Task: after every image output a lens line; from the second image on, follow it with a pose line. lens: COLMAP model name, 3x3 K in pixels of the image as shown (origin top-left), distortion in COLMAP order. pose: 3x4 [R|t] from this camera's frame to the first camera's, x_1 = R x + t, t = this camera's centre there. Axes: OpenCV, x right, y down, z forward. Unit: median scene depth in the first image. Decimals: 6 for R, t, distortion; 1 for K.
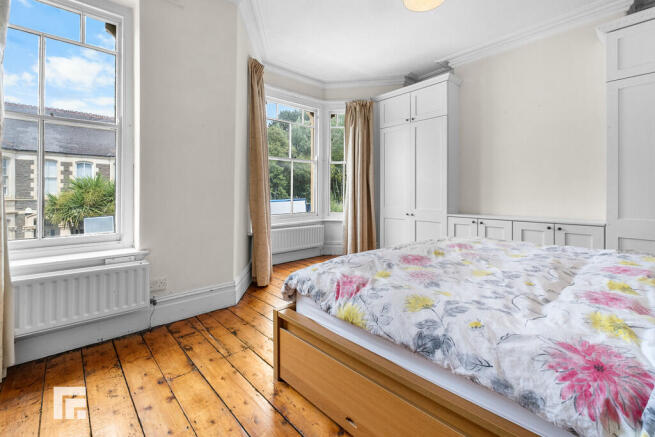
lens RADIAL K [[282.9, 0, 330.2], [0, 282.9, 193.9], [0, 0, 1]] dist [0.002336, 0.000562]
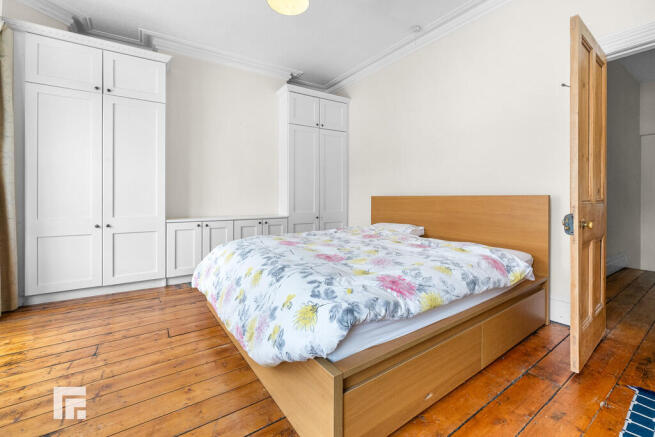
lens RADIAL K [[282.9, 0, 327.2], [0, 282.9, 196.6], [0, 0, 1]] dist [0.002336, 0.000562]
pose [[0.158767, -0.002744, 0.987312, -0.403856], [0.000658, 0.999996, 0.002673, -0.001311], [-0.987316, 0.000225, 0.158768, 0.442089]]
